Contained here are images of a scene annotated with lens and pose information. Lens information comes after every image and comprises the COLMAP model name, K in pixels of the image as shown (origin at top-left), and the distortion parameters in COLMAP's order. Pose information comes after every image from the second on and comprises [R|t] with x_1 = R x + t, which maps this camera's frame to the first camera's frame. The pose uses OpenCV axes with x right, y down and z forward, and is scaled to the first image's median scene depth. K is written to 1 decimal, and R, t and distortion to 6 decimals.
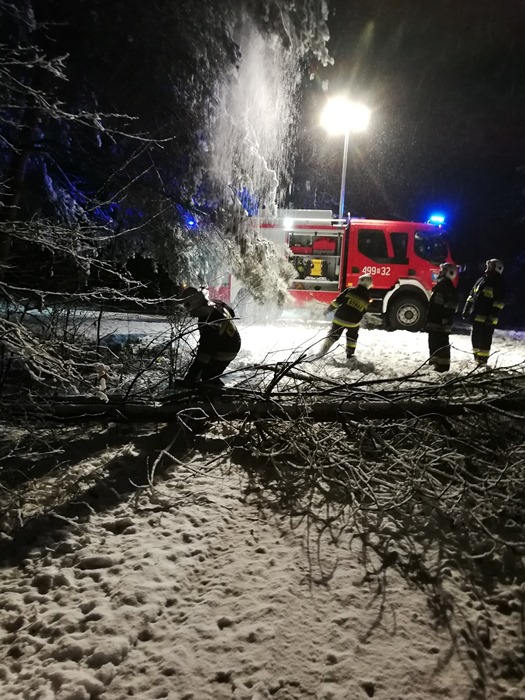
lens RADIAL K [[566.3, 0, 255.5], [0, 566.3, 351.9], [0, 0, 1]] dist [0.009250, -0.016381]
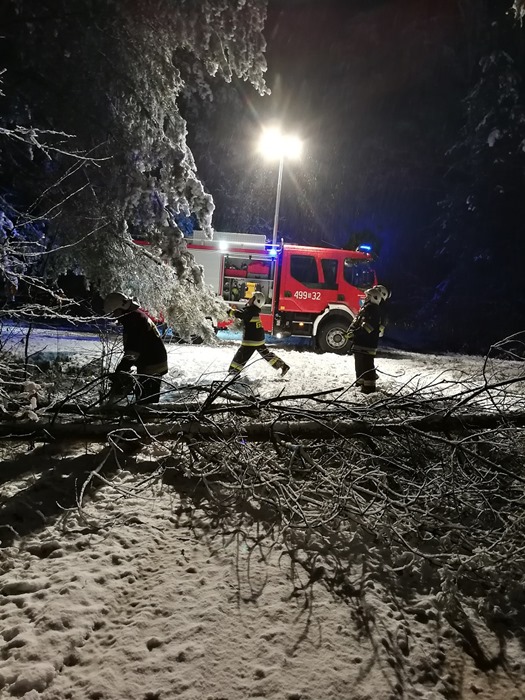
lens RADIAL K [[562.2, 0, 262.4], [0, 562.2, 354.2], [0, 0, 1]] dist [0.016519, -0.031326]
pose [[0.991334, 0.018128, 0.130109, -0.002462], [-0.013907, 0.999349, -0.033279, -0.000800], [-0.130628, 0.031181, 0.990941, -0.017983]]
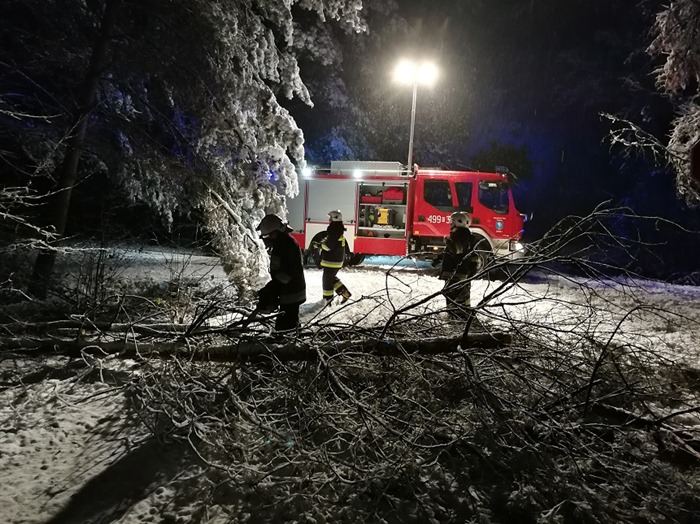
lens RADIAL K [[562.2, 0, 359.7], [0, 562.2, 260.0], [0, 0, 1]] dist [0.016519, -0.031326]
pose [[0.994644, 0.008855, -0.102979, 0.744265], [-0.015297, 0.997963, -0.061933, -0.015854], [0.102220, 0.063177, 0.992754, -0.115062]]
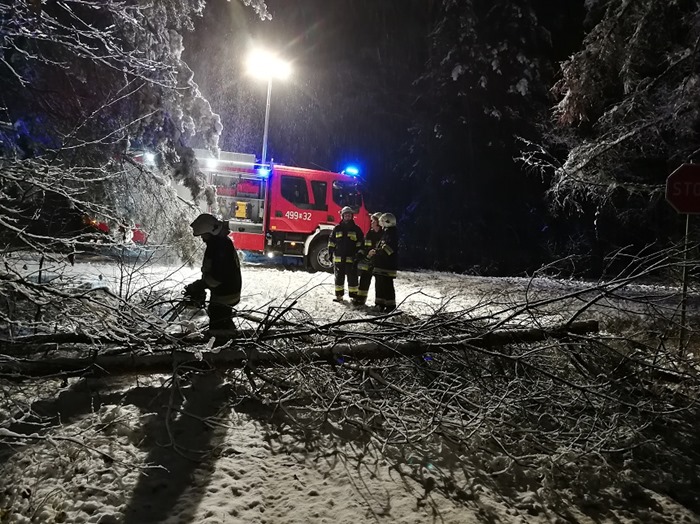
lens RADIAL K [[562.2, 0, 359.7], [0, 562.2, 260.0], [0, 0, 1]] dist [0.016519, -0.031326]
pose [[0.928449, 0.013605, 0.371211, -0.291758], [0.006109, 0.998635, -0.051879, -0.025244], [-0.371410, 0.050435, 0.927098, -0.019718]]
